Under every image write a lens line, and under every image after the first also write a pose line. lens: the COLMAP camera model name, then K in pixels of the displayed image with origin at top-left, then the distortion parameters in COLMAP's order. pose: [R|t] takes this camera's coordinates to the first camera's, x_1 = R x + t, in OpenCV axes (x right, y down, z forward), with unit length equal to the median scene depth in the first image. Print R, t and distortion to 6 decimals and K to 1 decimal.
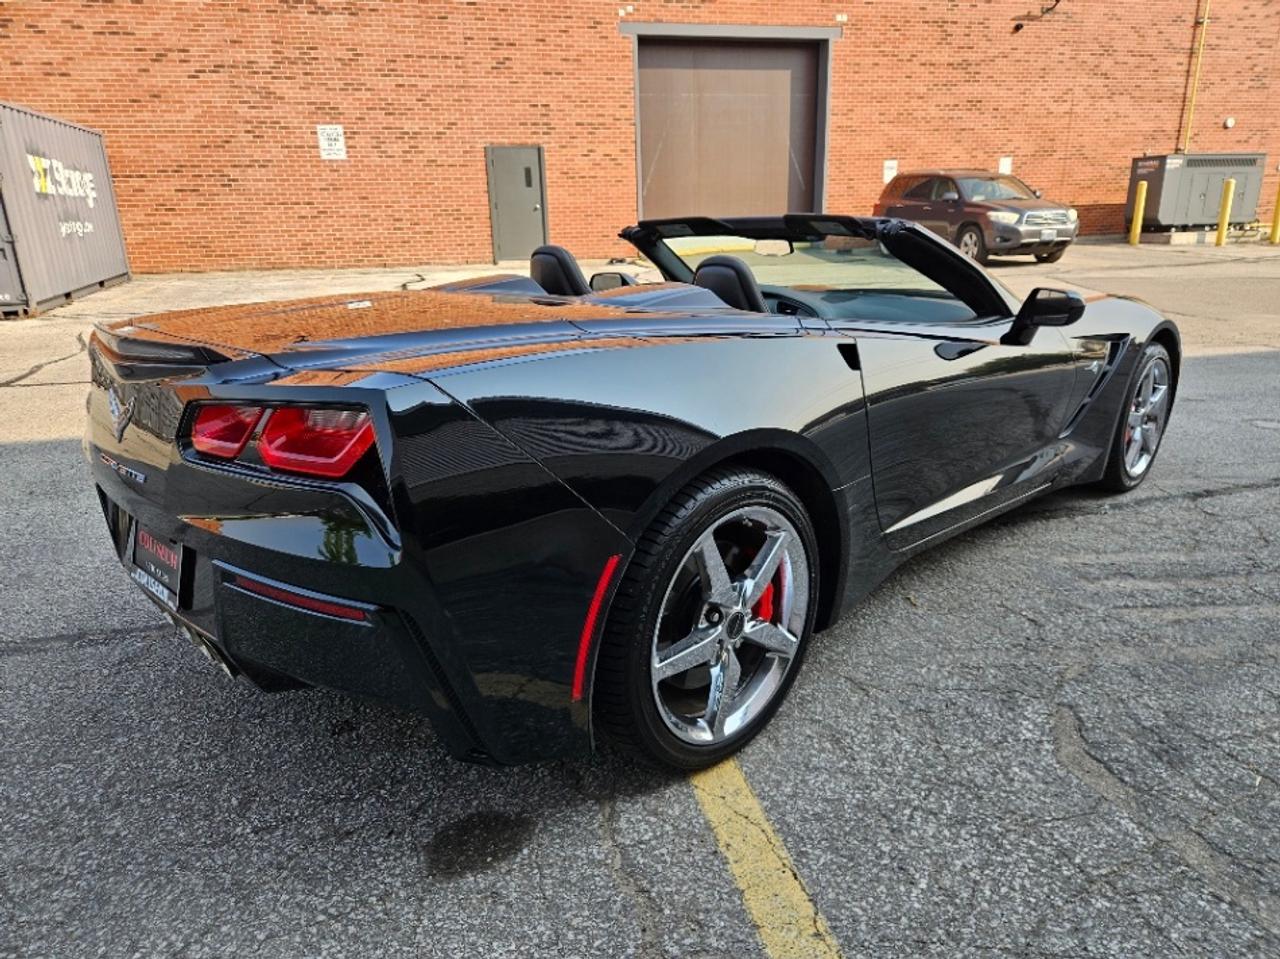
lens RADIAL K [[900.7, 0, 640.0], [0, 900.7, 479.5], [0, 0, 1]] dist [0.069843, -0.062749]
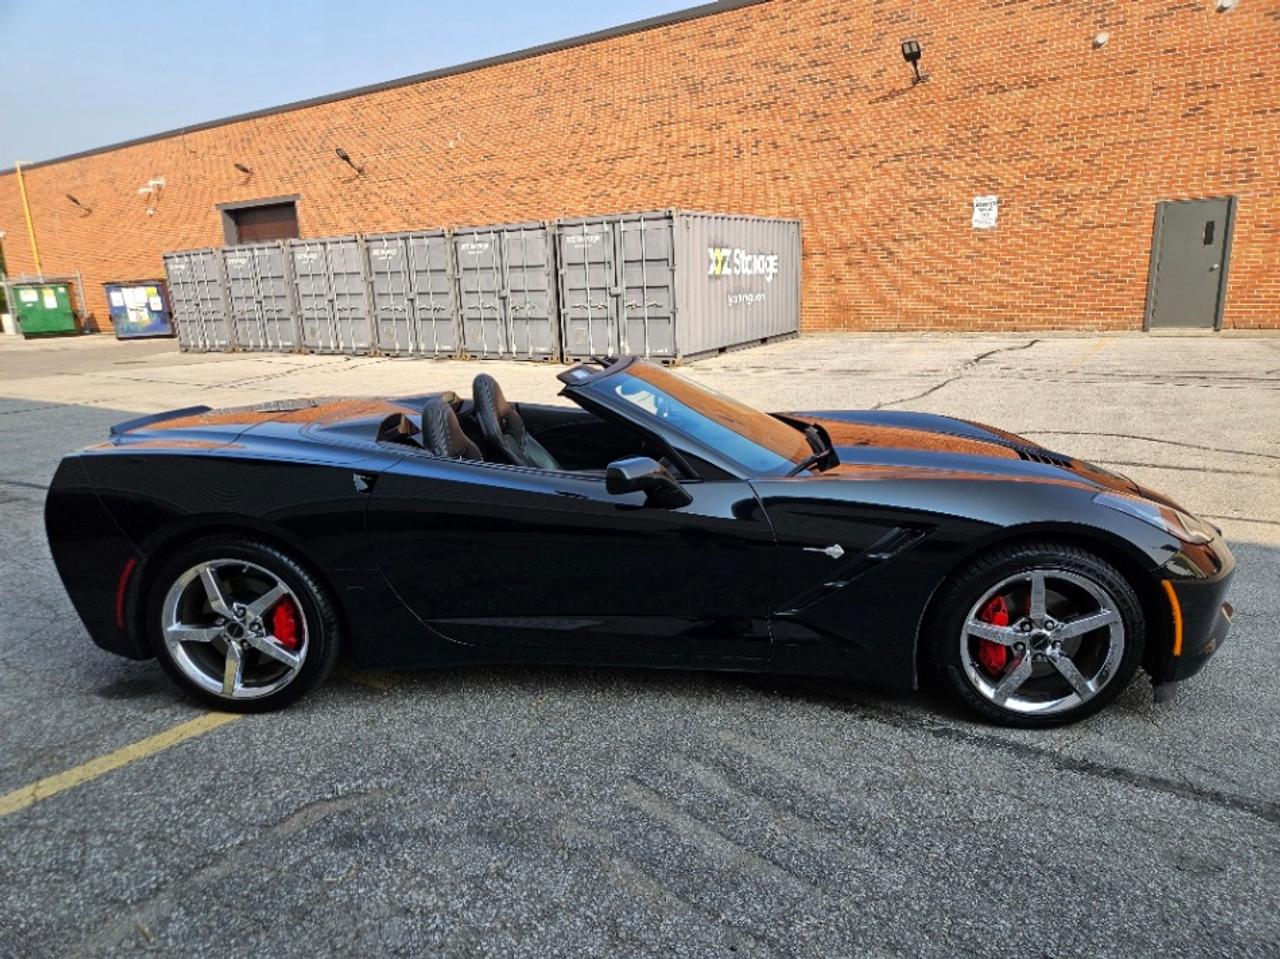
lens RADIAL K [[900.7, 0, 640.0], [0, 900.7, 479.5], [0, 0, 1]] dist [0.069843, -0.062749]
pose [[0.617391, 0.169908, -0.768088, 0.338555], [-0.198019, 0.978522, 0.057290, -0.066214], [0.761326, 0.116726, 0.637776, 0.090014]]
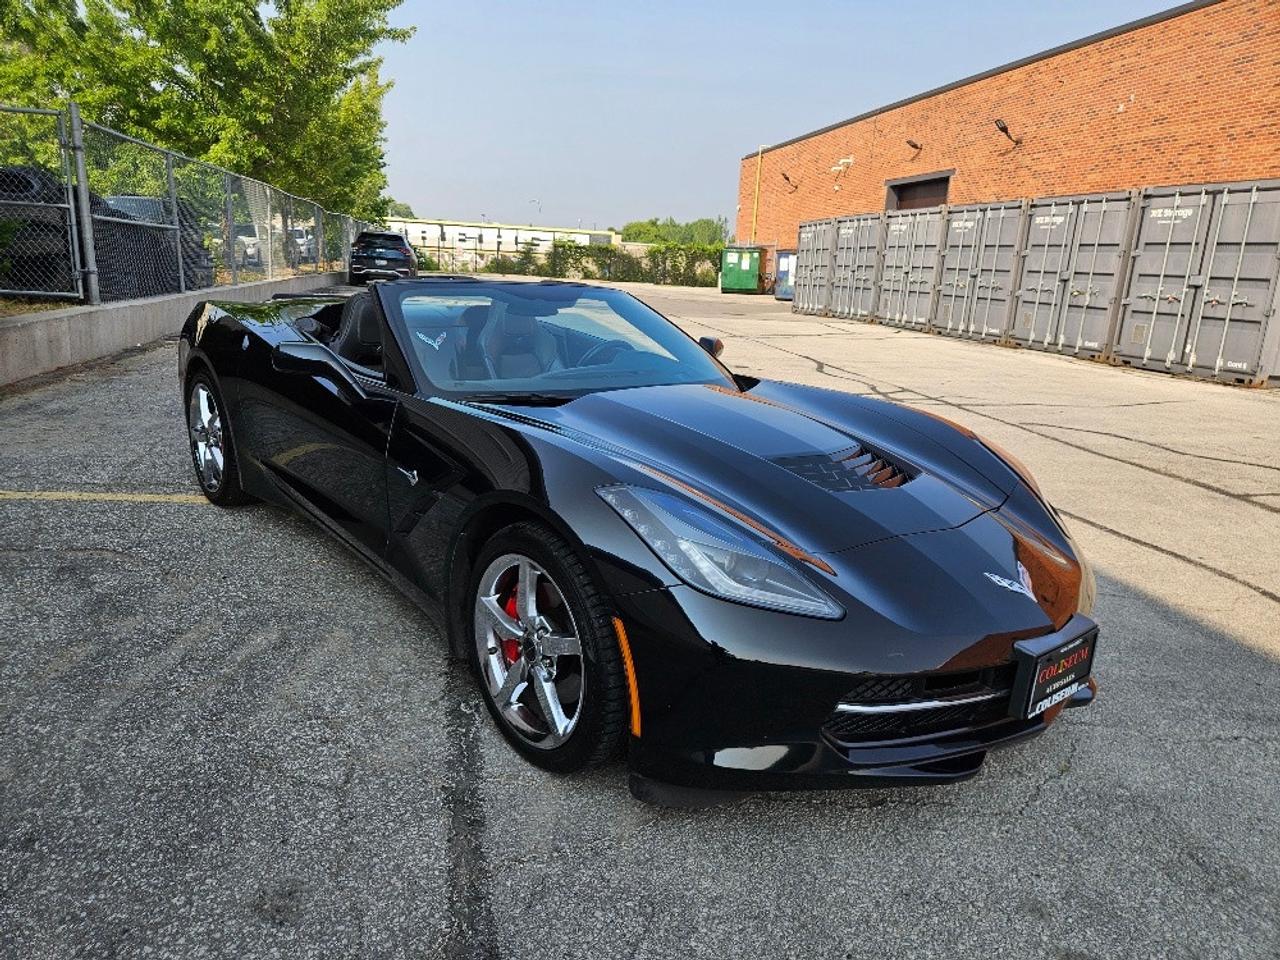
lens RADIAL K [[922.7, 0, 640.0], [0, 922.7, 480.0], [0, 0, 1]] dist [0.061444, -0.069731]
pose [[-0.150467, 0.236367, -0.959943, 0.408157], [-0.318220, 0.907740, 0.273392, -0.132395], [0.936000, 0.346609, -0.061369, 0.403244]]
